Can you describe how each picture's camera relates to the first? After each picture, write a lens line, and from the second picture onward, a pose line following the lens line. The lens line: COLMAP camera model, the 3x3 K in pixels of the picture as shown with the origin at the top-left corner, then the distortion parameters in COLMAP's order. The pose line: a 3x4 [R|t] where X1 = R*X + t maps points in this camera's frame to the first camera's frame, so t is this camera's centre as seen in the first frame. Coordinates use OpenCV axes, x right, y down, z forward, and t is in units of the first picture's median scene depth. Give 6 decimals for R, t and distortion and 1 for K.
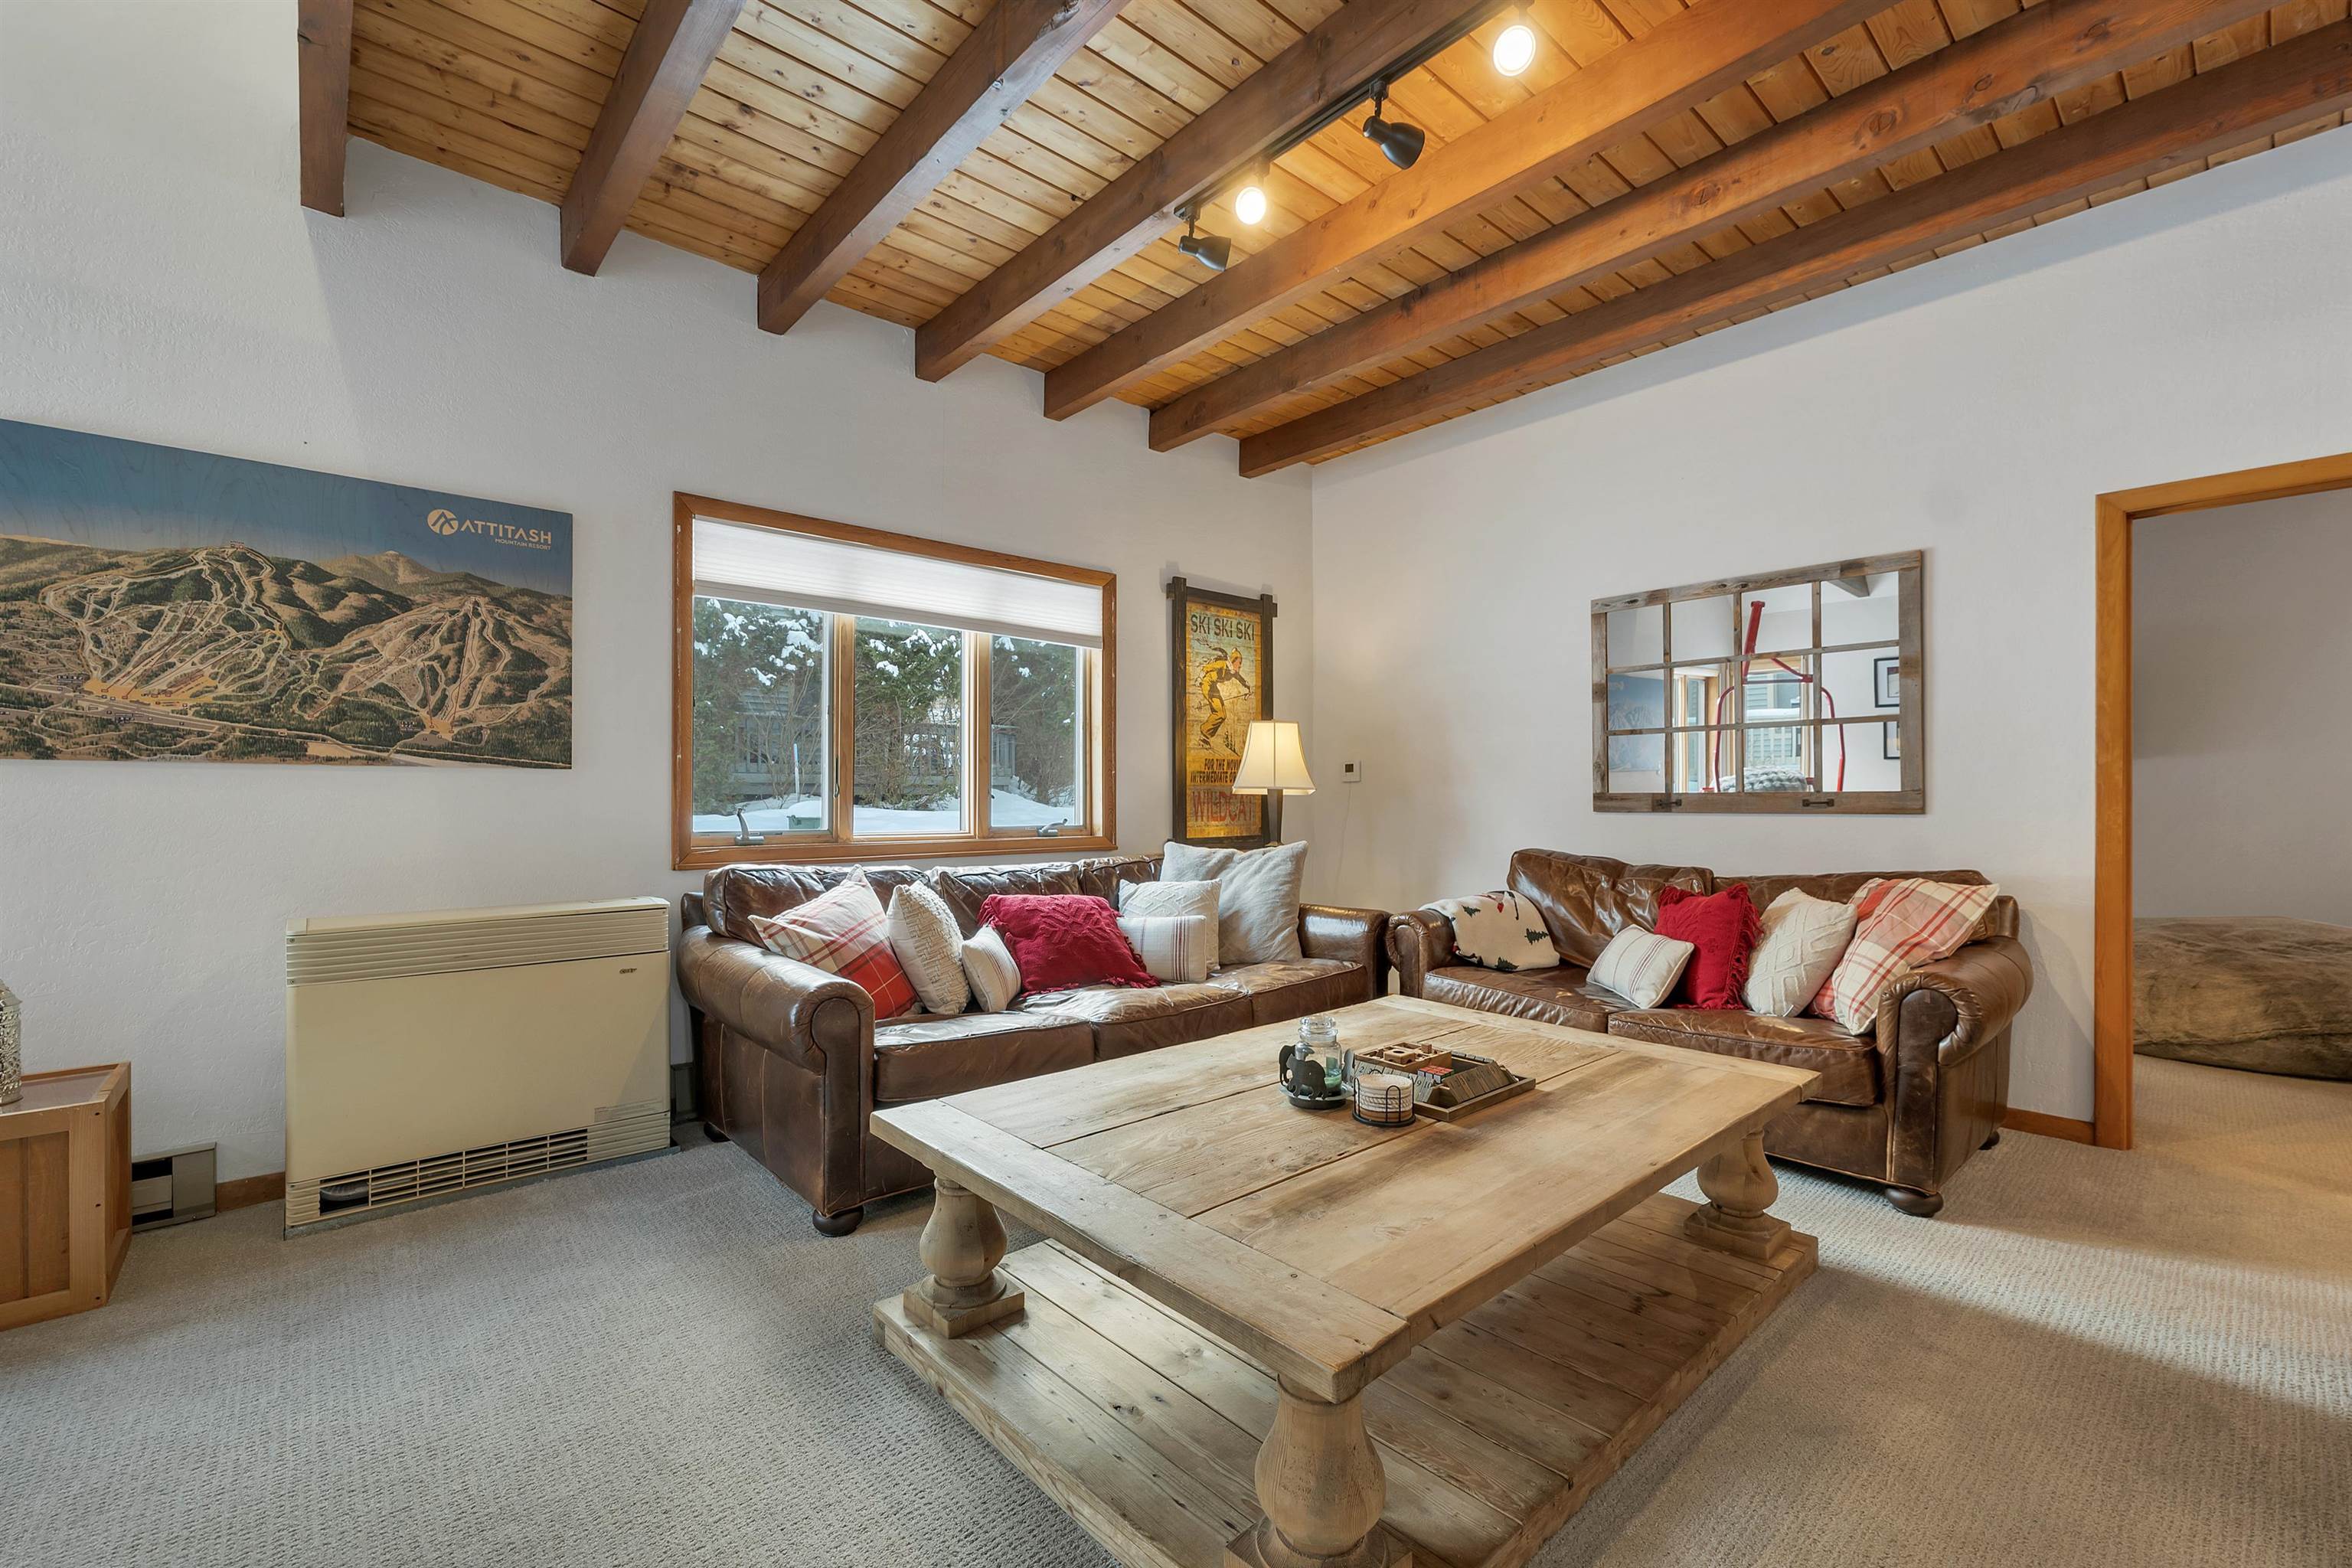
lens RADIAL K [[978.4, 0, 1171.4], [0, 978.4, 795.7], [0, 0, 1]] dist [0.003393, 0.000430]
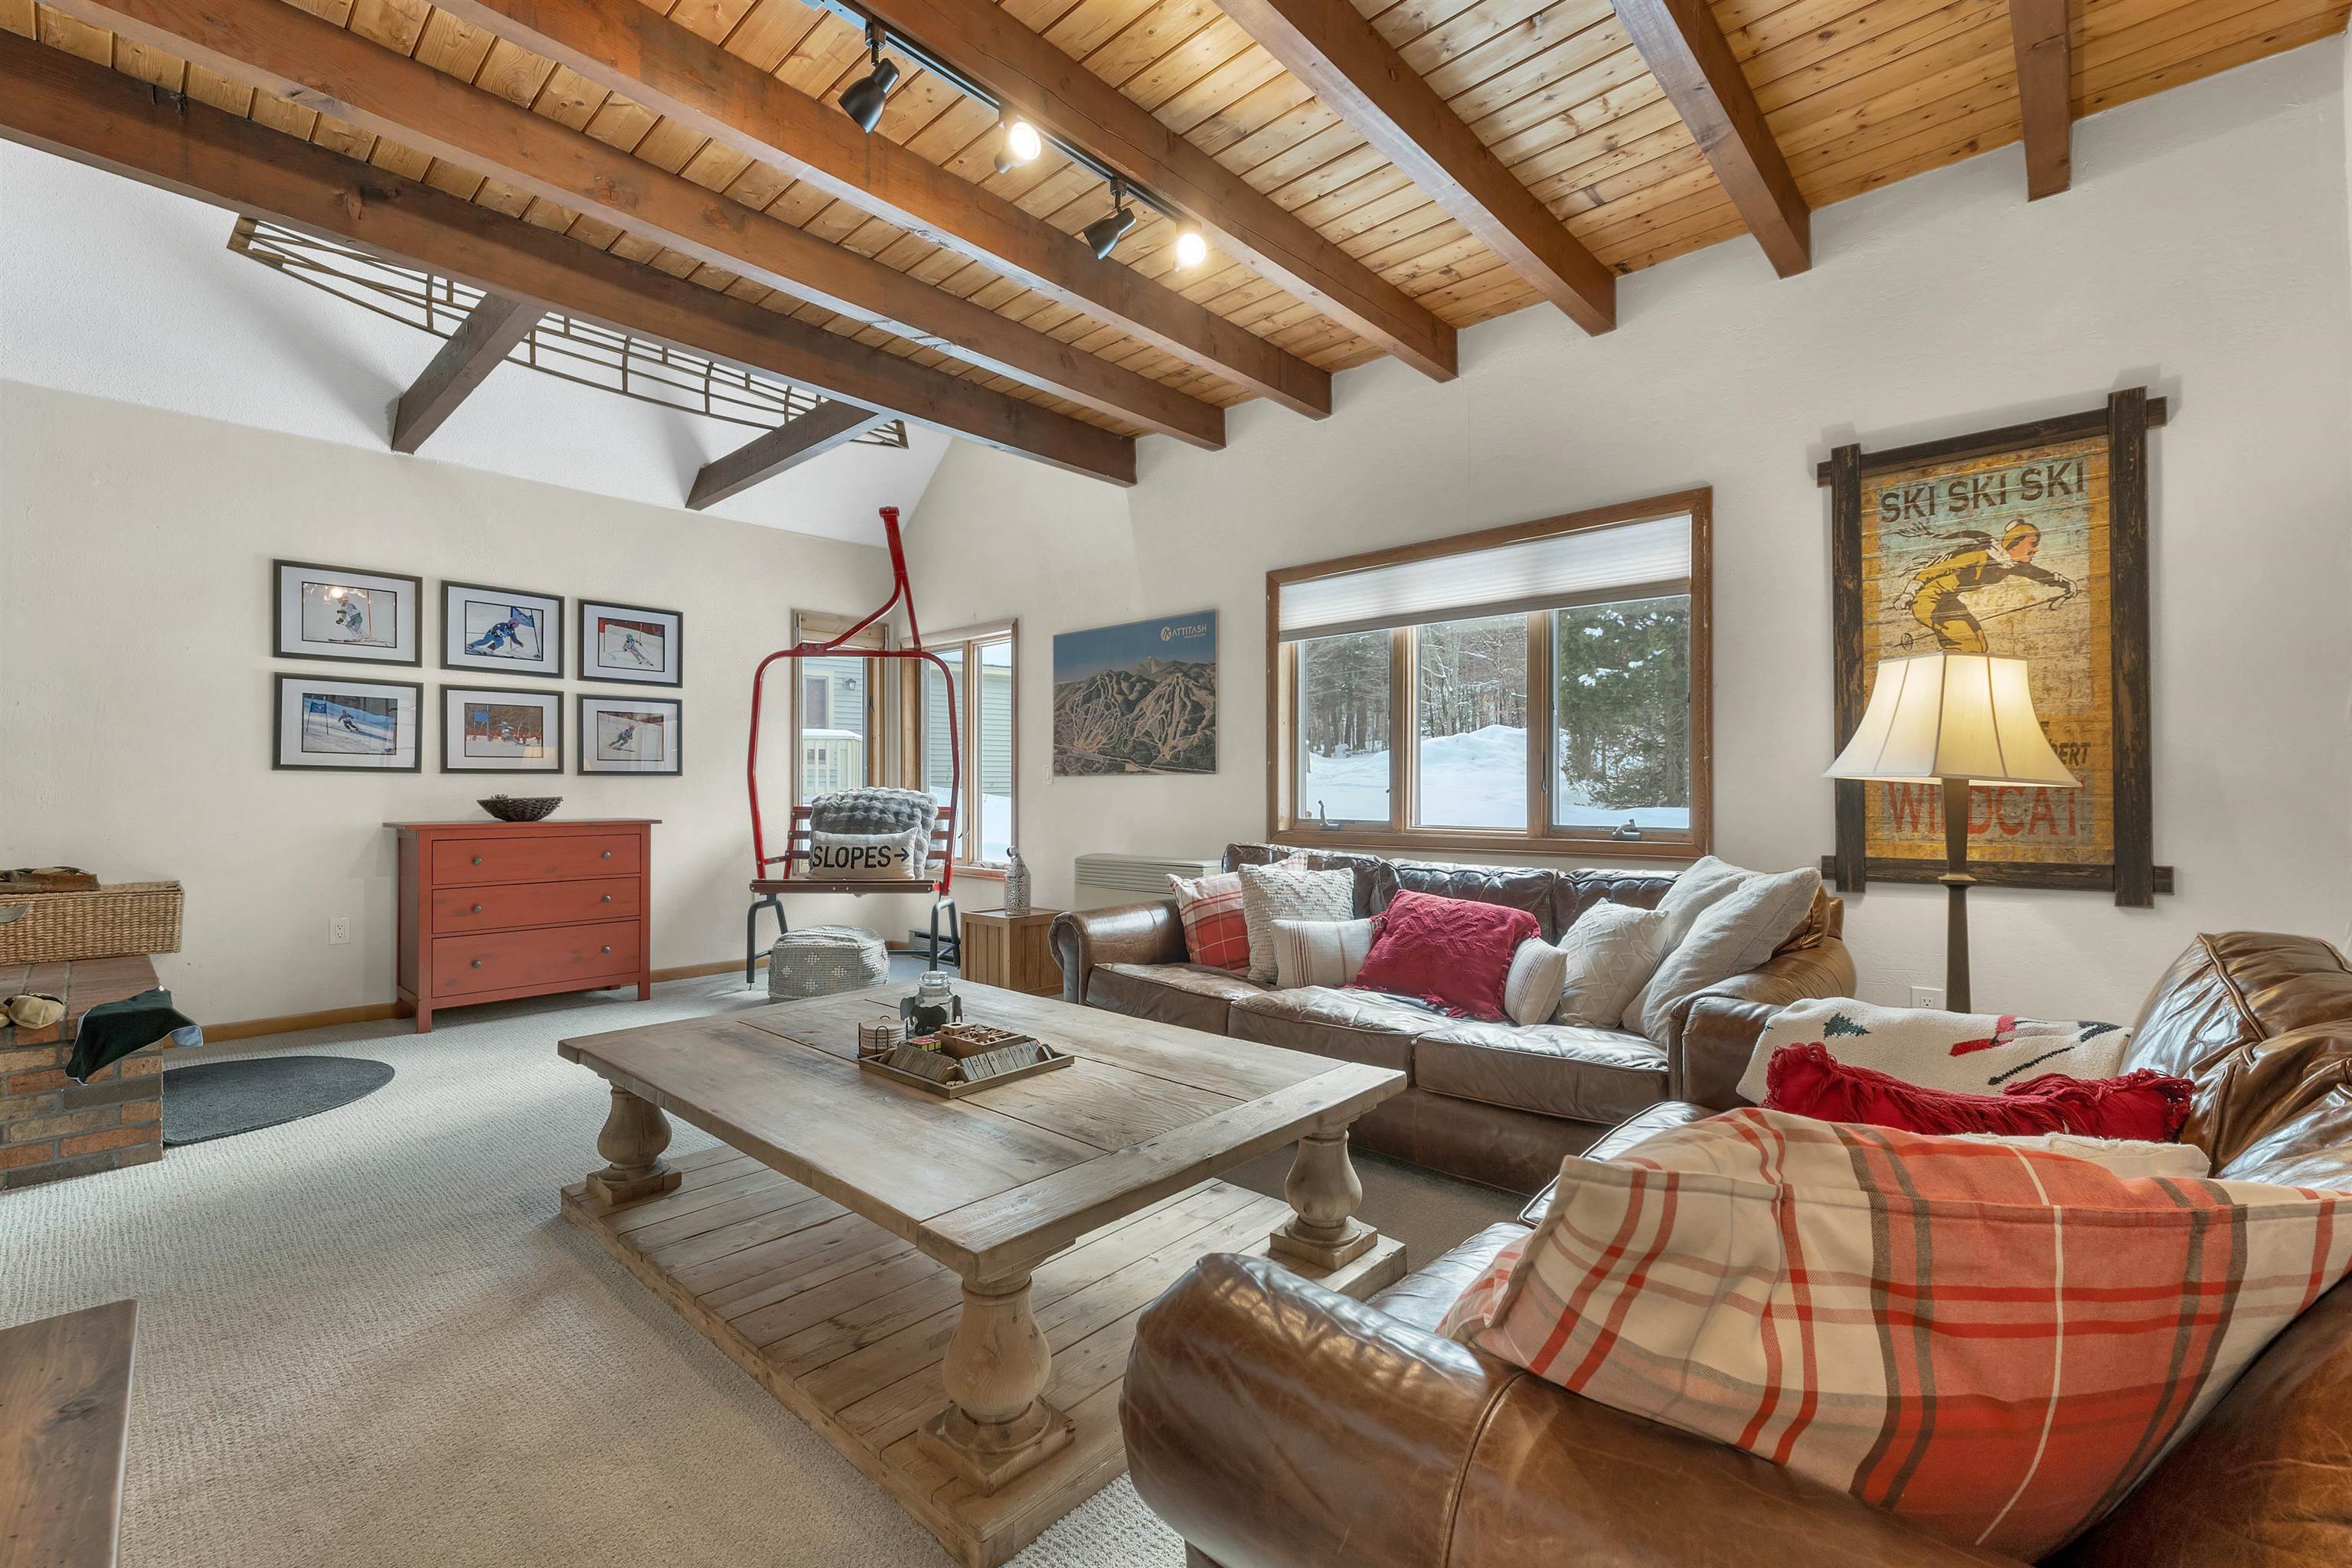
lens RADIAL K [[1017.0, 0, 1165.0], [0, 1017.0, 777.4], [0, 0, 1]] dist [0.004494, -0.001732]
pose [[0.083143, -0.015133, -0.996423, 0.889979], [0.000835, 0.999885, -0.015116, 0.001289], [0.996537, 0.000425, 0.083146, 0.726366]]
